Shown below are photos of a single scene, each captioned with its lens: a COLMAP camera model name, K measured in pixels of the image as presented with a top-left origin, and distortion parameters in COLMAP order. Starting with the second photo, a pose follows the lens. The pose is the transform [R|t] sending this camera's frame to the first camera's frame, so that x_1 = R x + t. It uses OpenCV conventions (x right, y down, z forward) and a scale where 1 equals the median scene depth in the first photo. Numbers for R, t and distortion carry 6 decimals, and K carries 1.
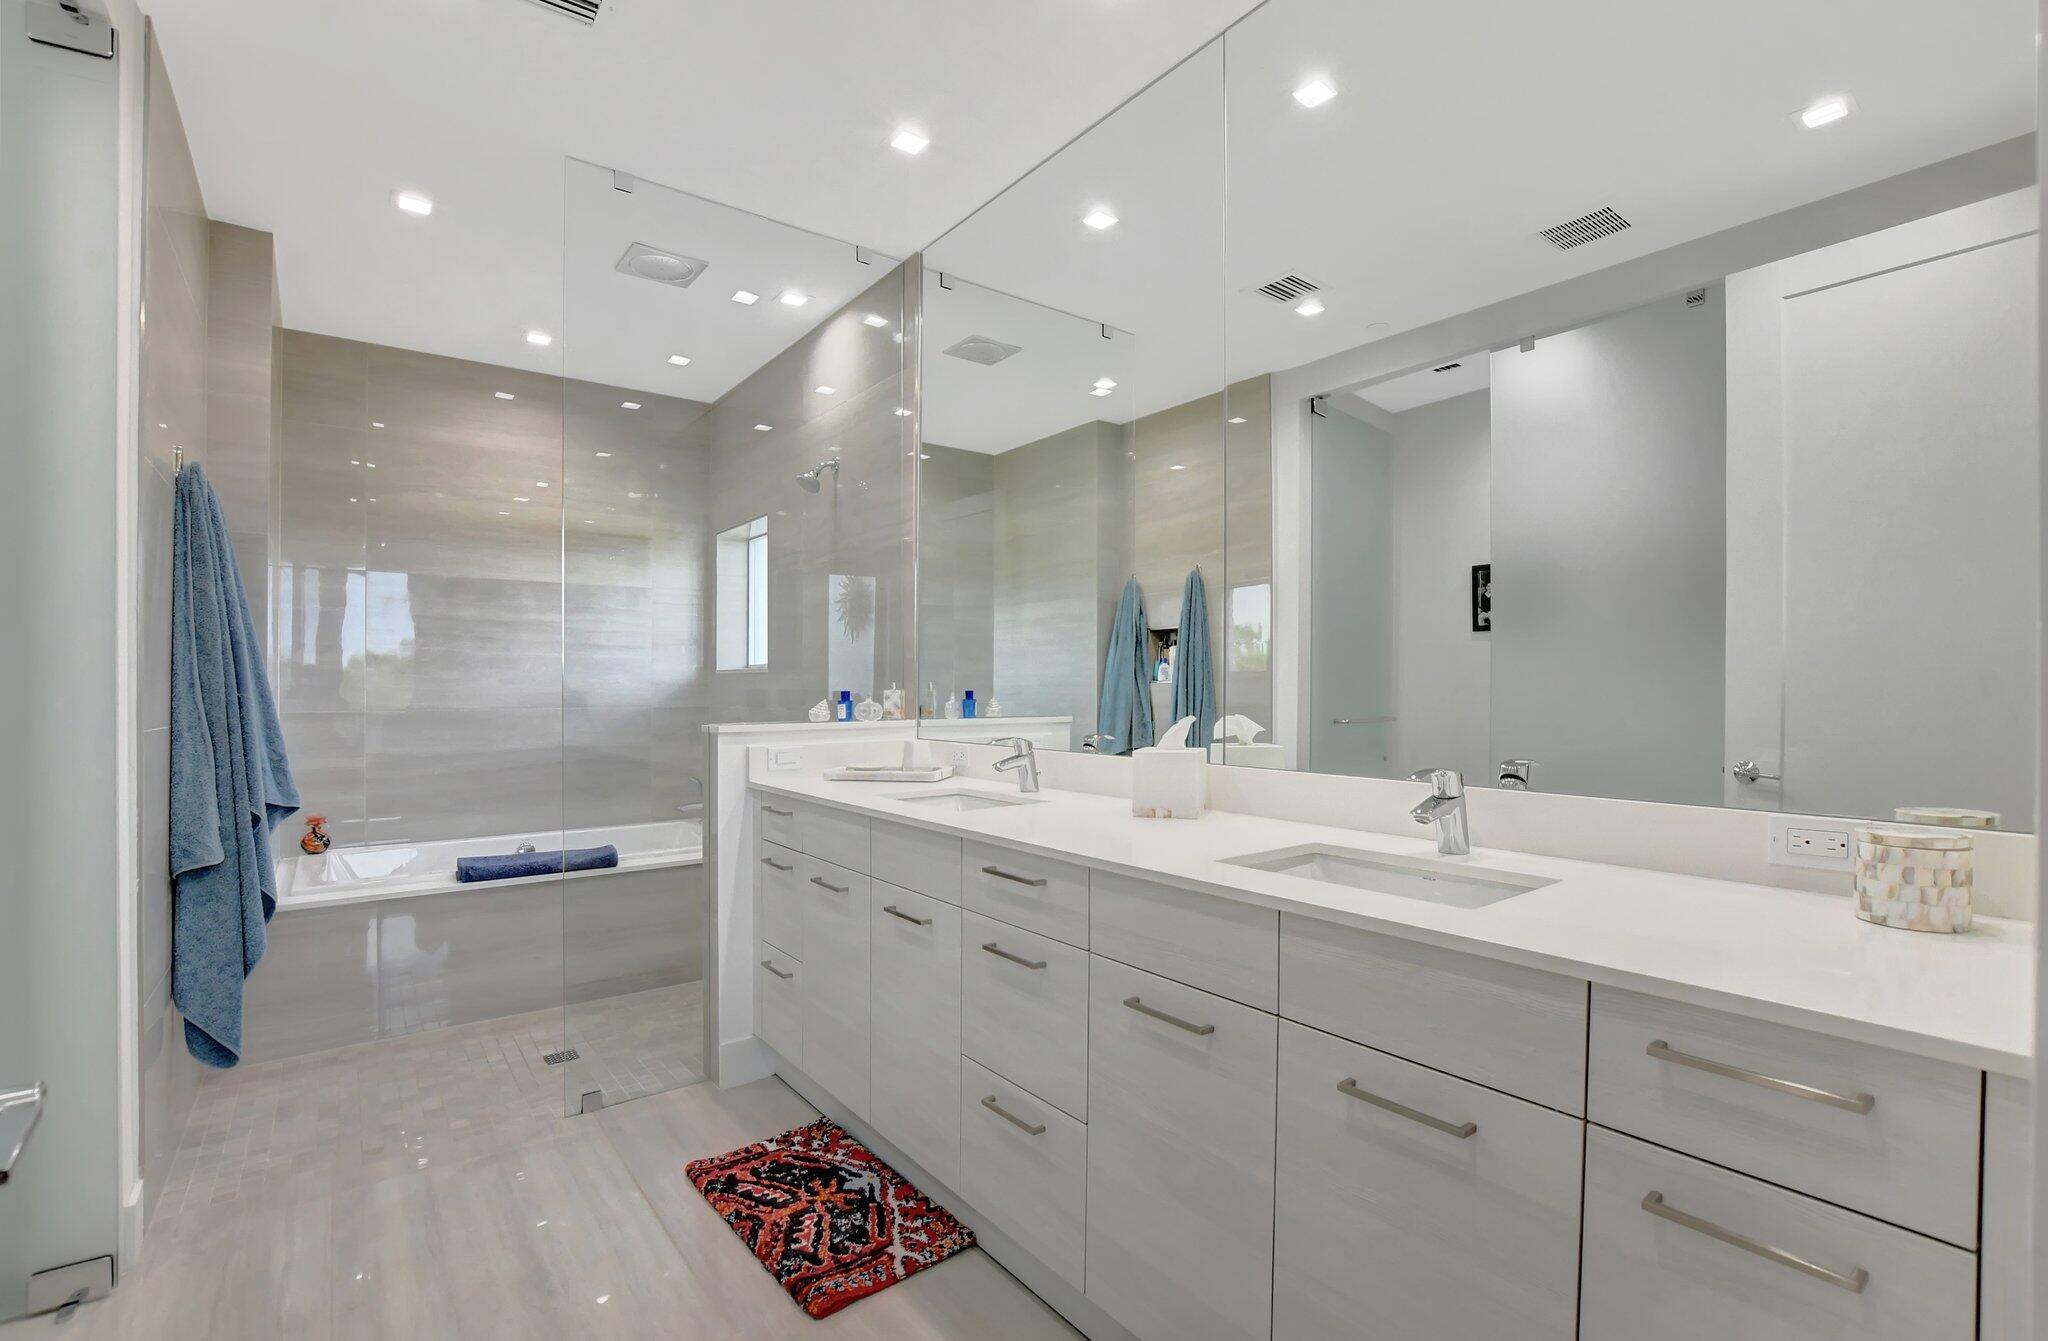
lens RADIAL K [[908.8, 0, 1003.8], [0, 908.8, 688.0], [0, 0, 1]] dist [-0.032190, 0.000962]
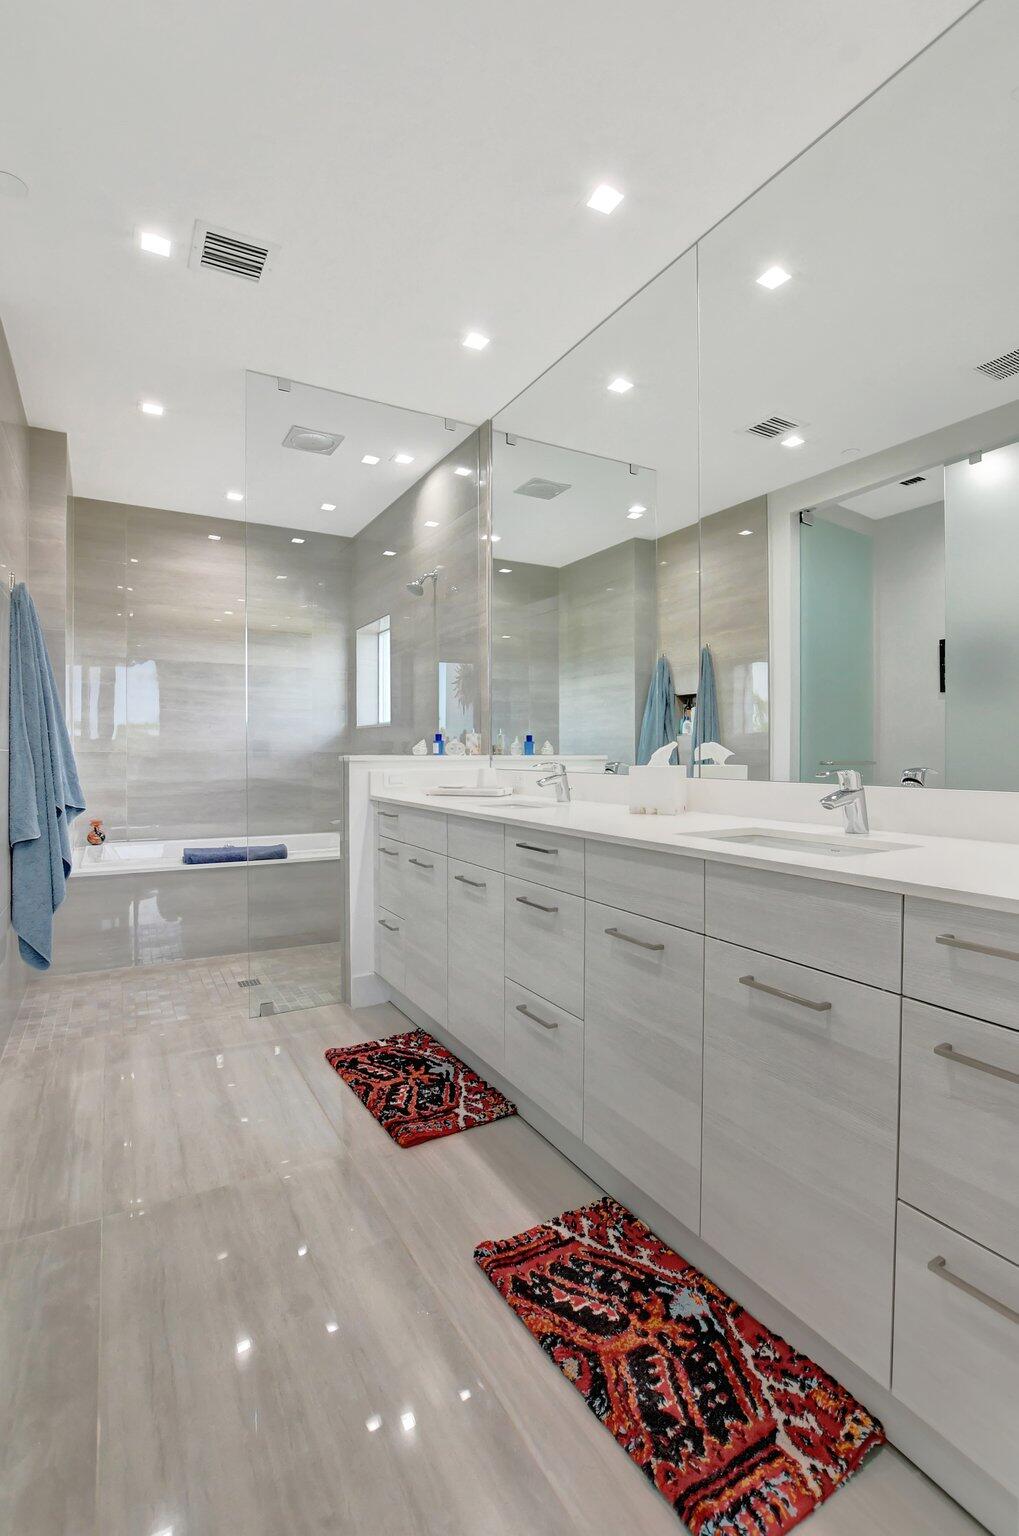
lens RADIAL K [[689.7, 0, 477.6], [0, 689.7, 760.8], [0, 0, 1]] dist [-0.033625, 0.005641]
pose [[0.988338, 0.000431, -0.152275, 0.052288], [0.001314, 0.999935, 0.011355, 0.034563], [0.152270, -0.011423, 0.988273, -0.055617]]
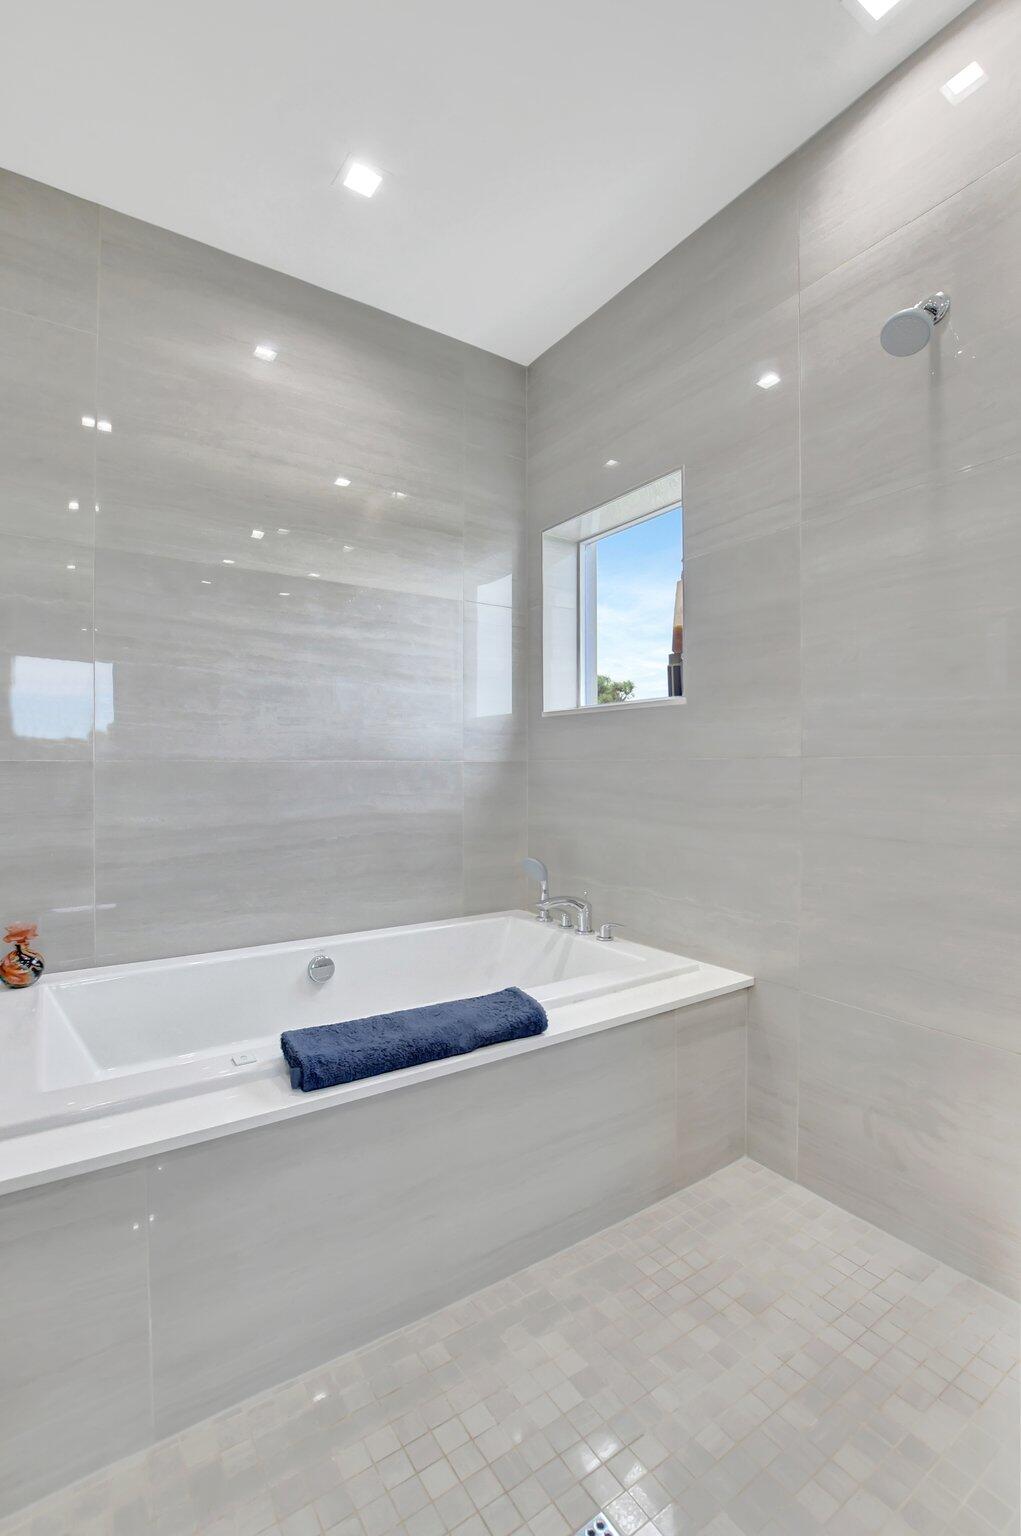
lens RADIAL K [[689.7, 0, 503.8], [0, 689.7, 775.6], [0, 0, 1]] dist [-0.033625, 0.005641]
pose [[0.998410, -0.005739, -0.056070, -0.464316], [0.006296, 0.999933, 0.009755, 0.040236], [0.056010, -0.010093, 0.998379, 0.622698]]
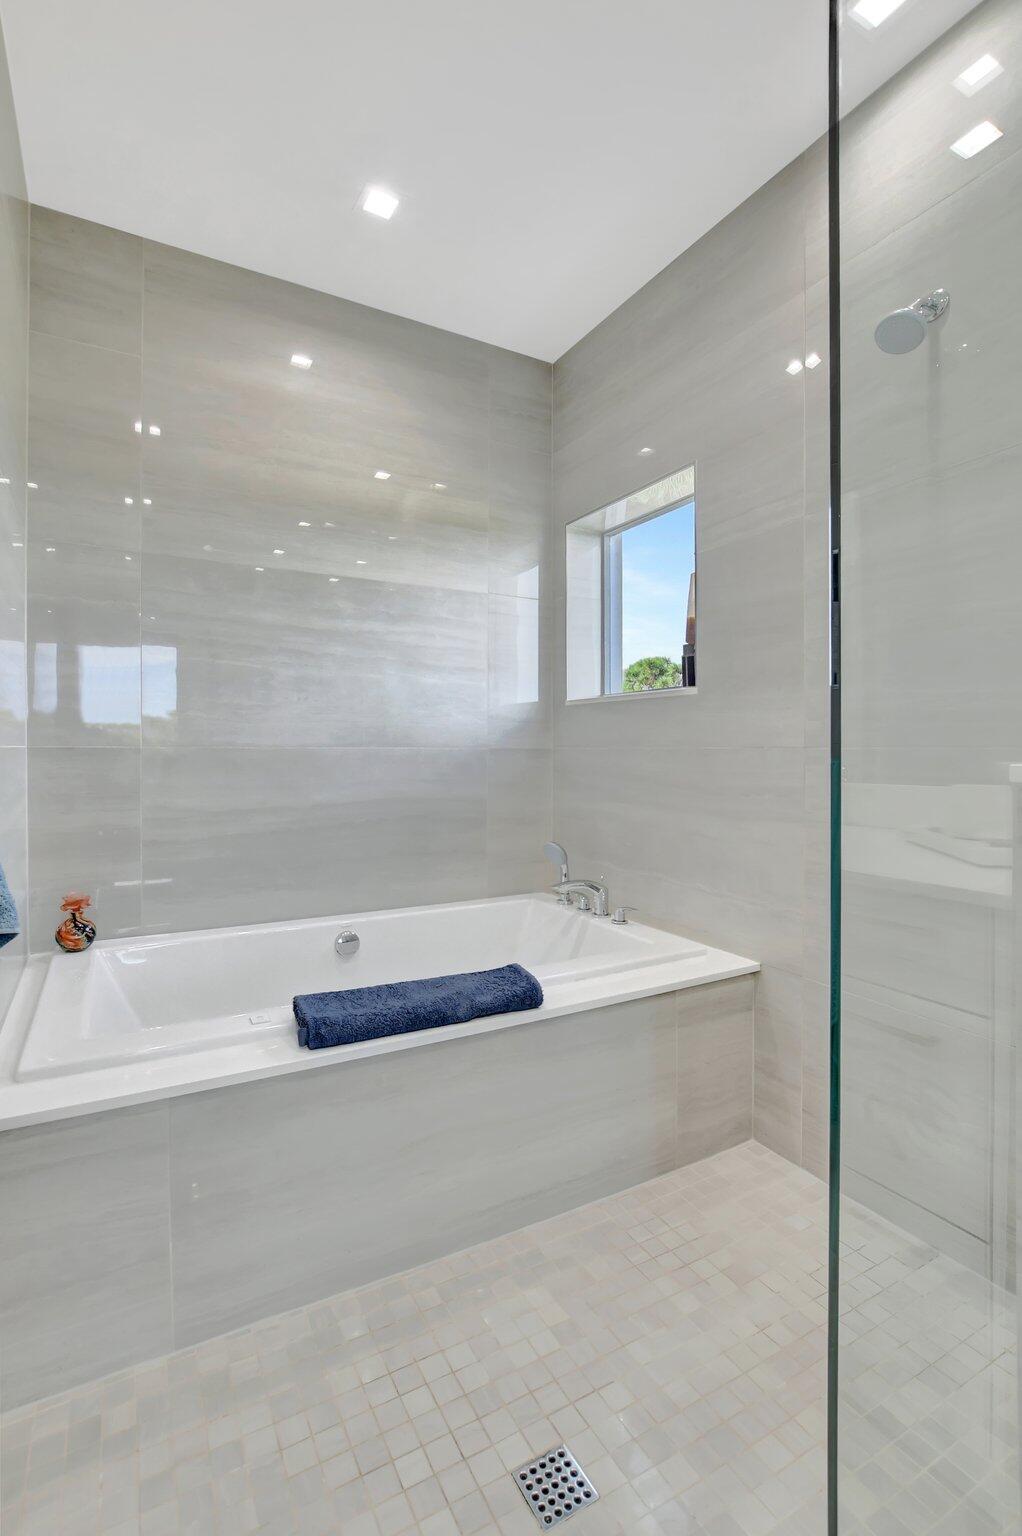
lens RADIAL K [[689.7, 0, 496.1], [0, 689.7, 761.3], [0, 0, 1]] dist [-0.033625, 0.005641]
pose [[0.990265, 0.001406, -0.139190, -0.427885], [0.000337, 0.999922, 0.012501, 0.036336], [0.139197, -0.012426, 0.990187, 0.596421]]
